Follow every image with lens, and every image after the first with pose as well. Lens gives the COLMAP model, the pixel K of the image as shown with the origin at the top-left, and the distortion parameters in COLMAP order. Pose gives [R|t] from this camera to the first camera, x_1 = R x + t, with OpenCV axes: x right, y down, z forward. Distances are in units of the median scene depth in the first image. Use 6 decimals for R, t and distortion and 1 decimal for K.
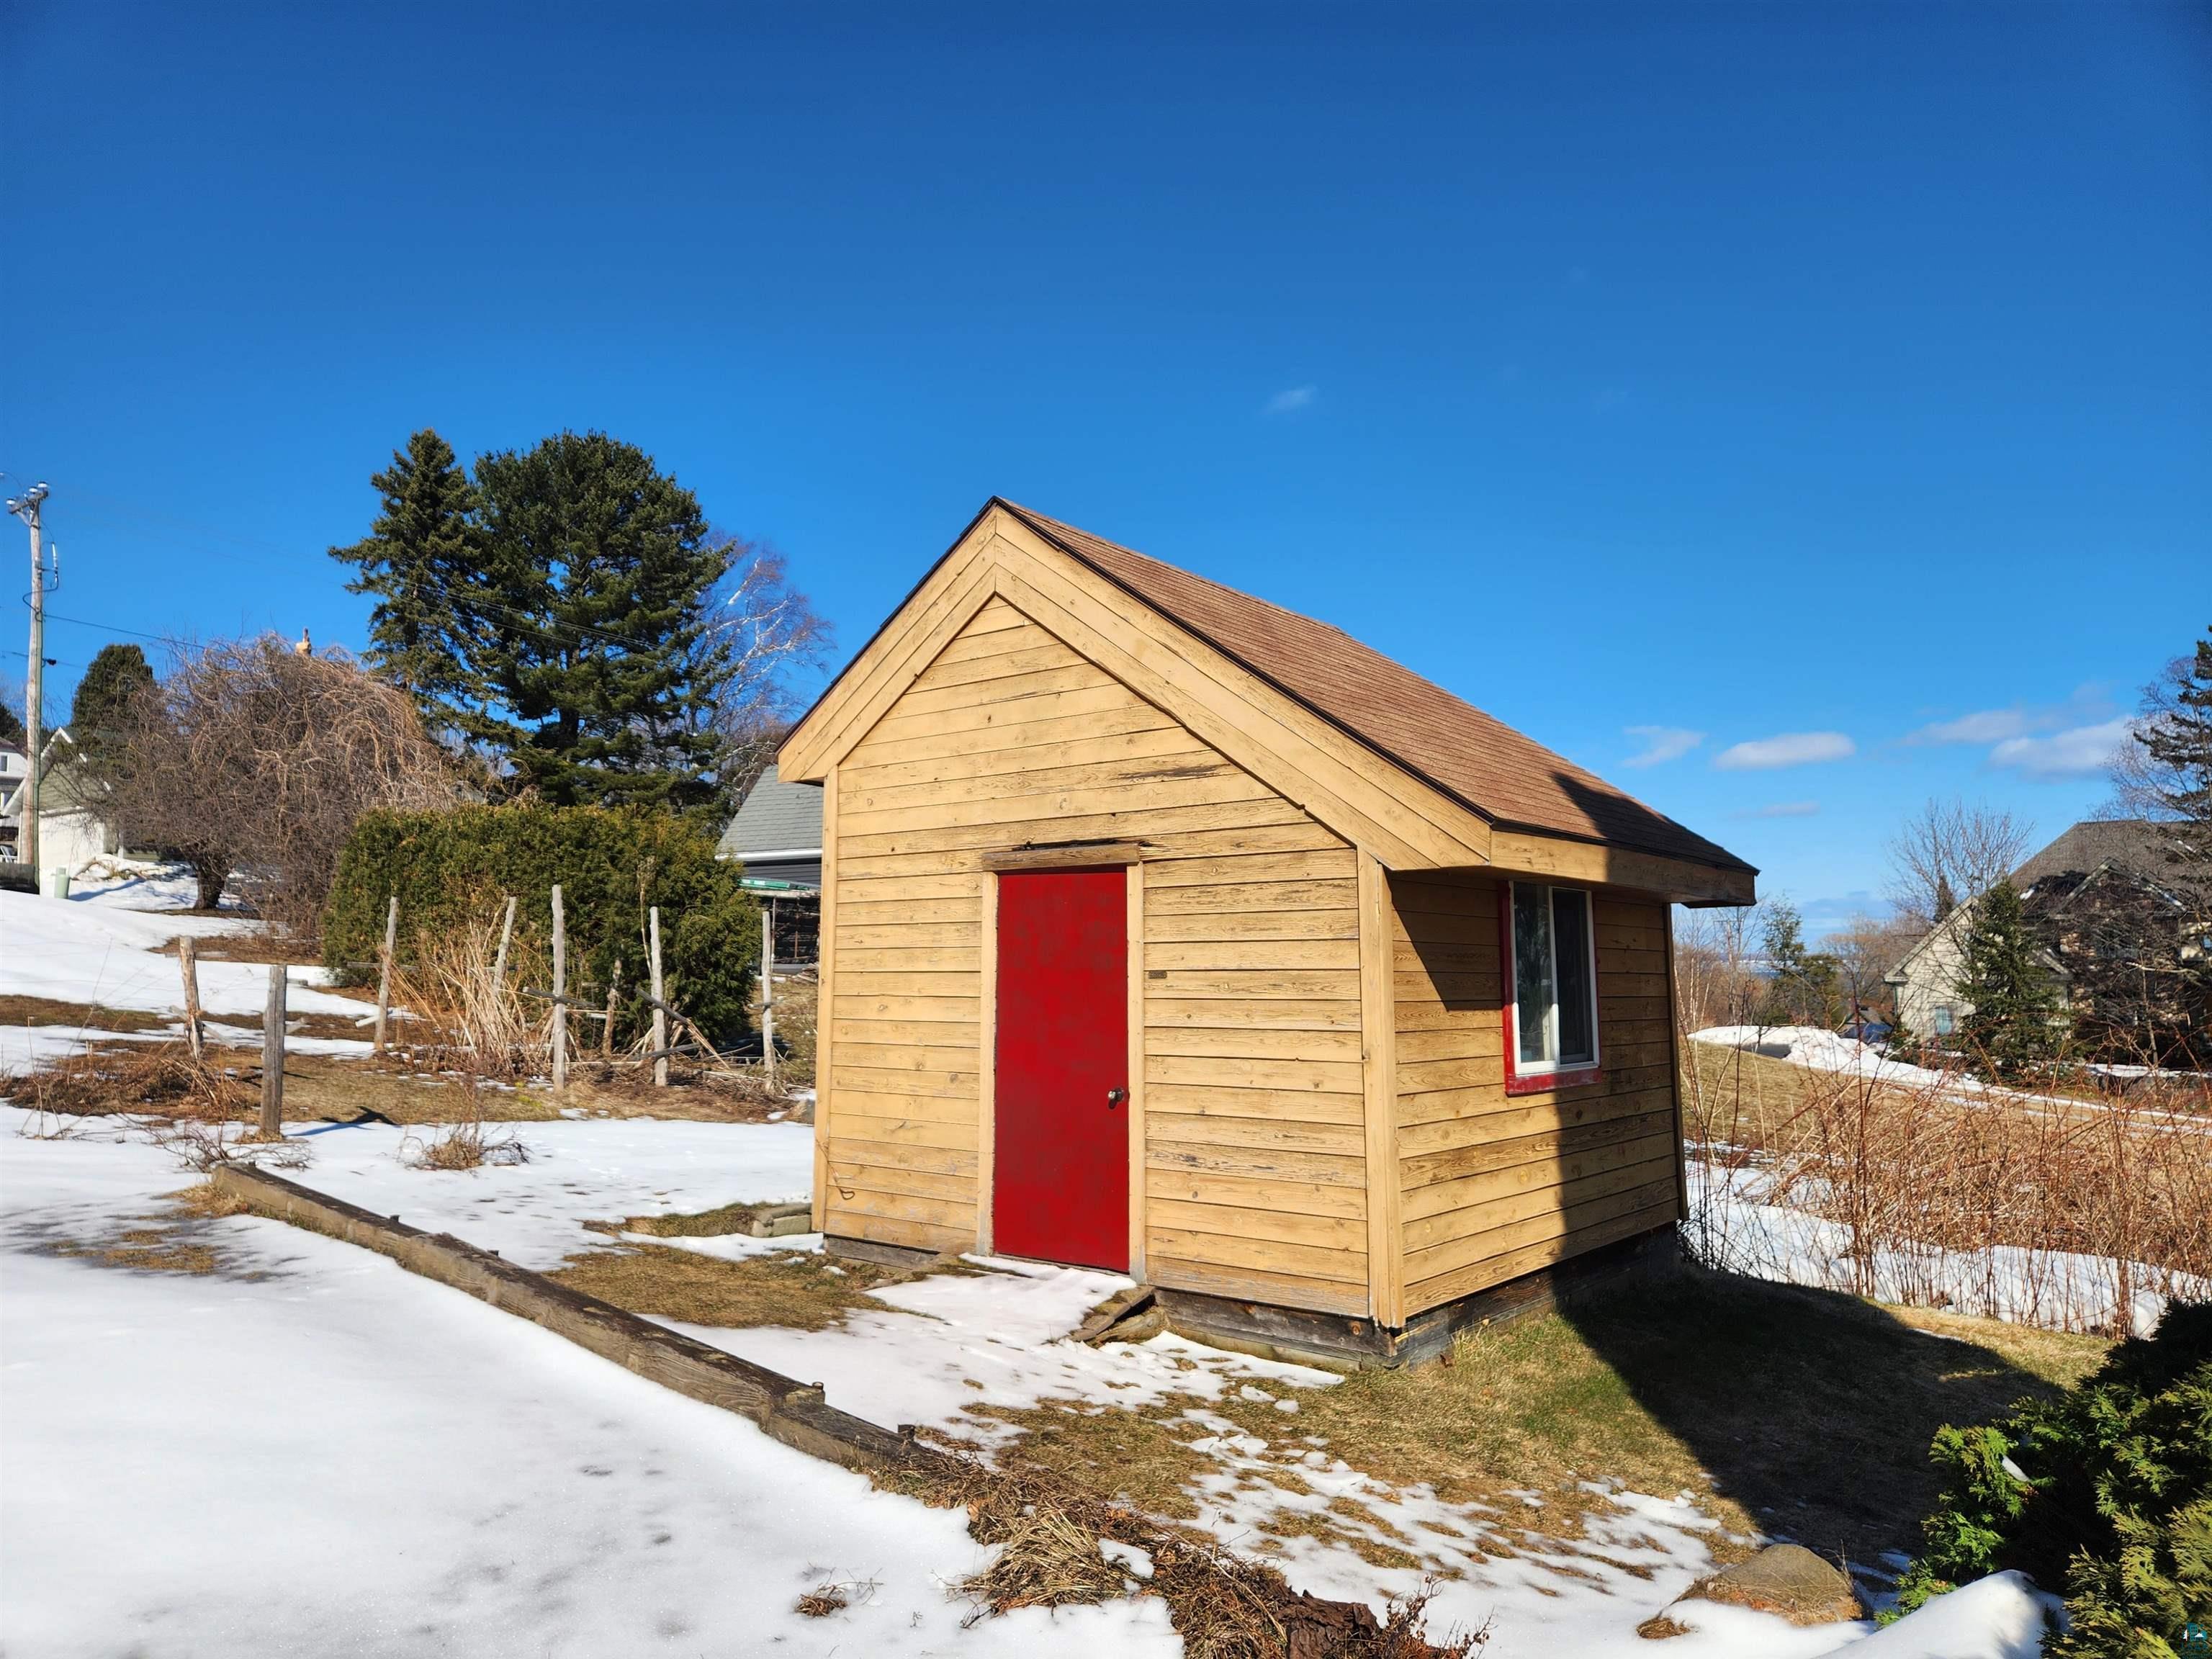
lens RADIAL K [[1489.1, 0, 1106.0], [0, 1489.1, 829.5], [0, 0, 1]] dist [0.002657, -0.001385]
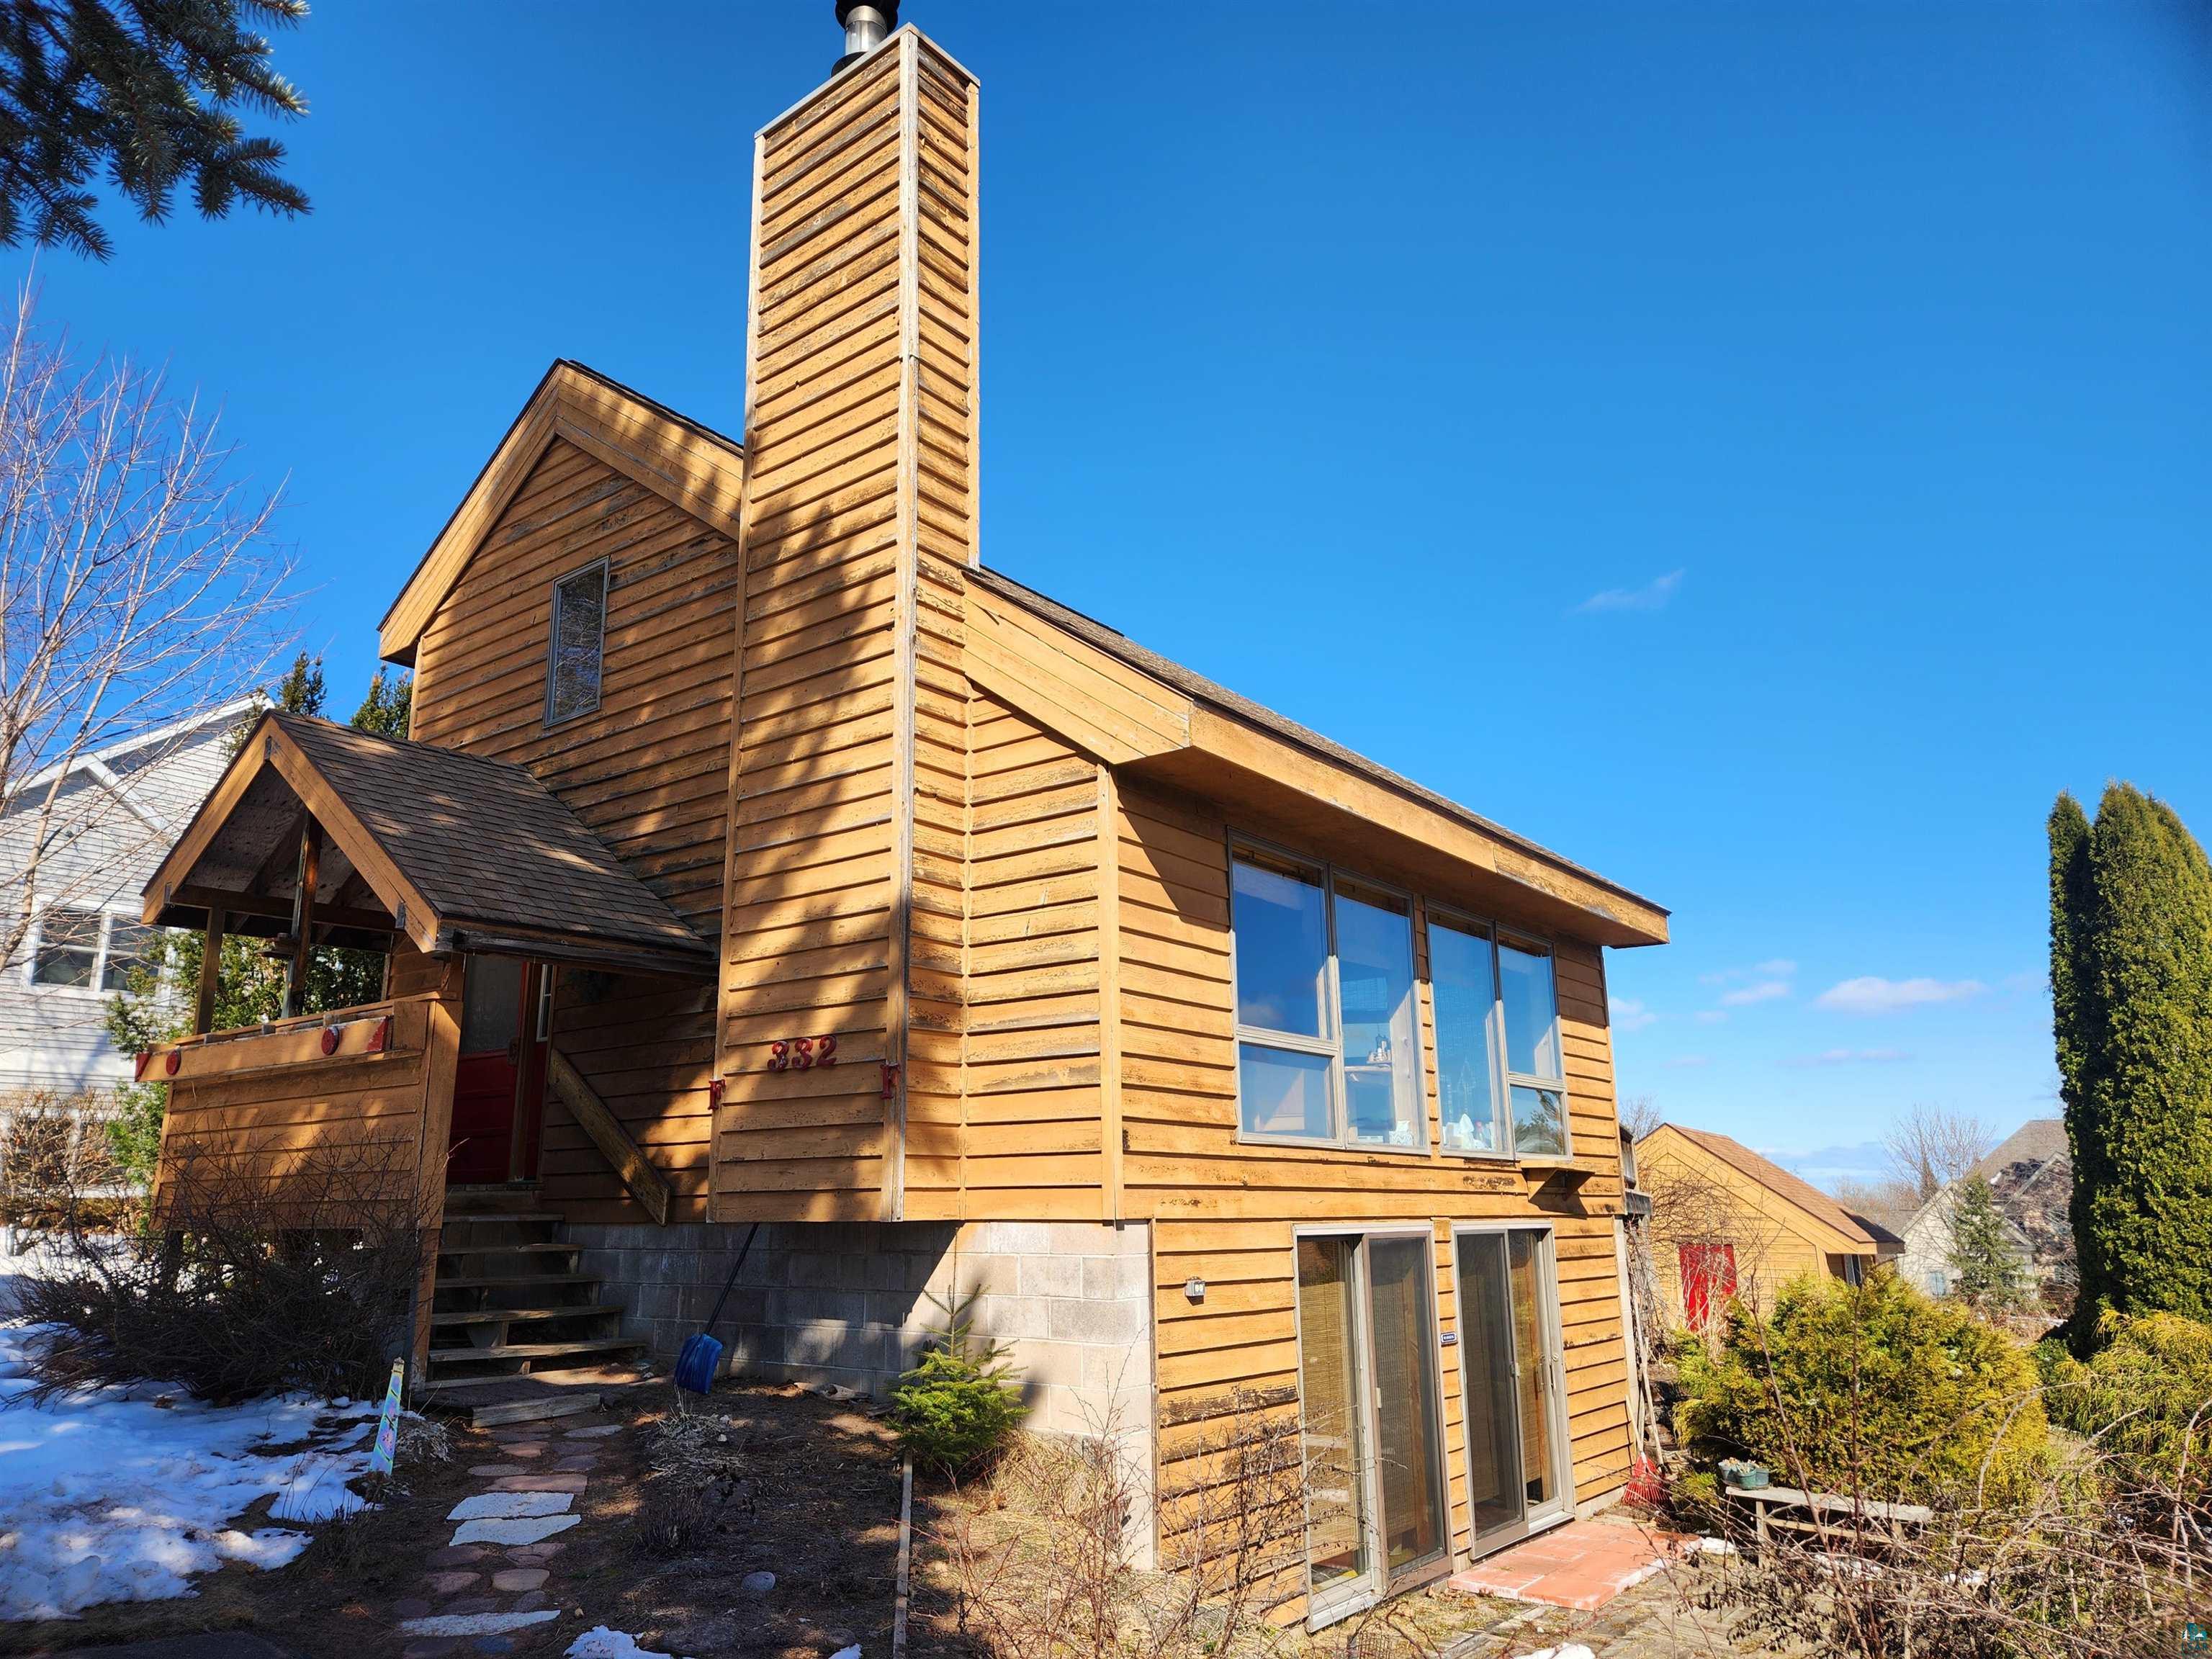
lens RADIAL K [[1489.1, 0, 1106.0], [0, 1489.1, 829.5], [0, 0, 1]] dist [0.002657, -0.001385]
pose [[0.999682, 0.015860, 0.019629, -0.178605], [-0.012504, 0.986939, -0.160608, -0.040984], [-0.021920, 0.160312, 0.986823, -0.300438]]
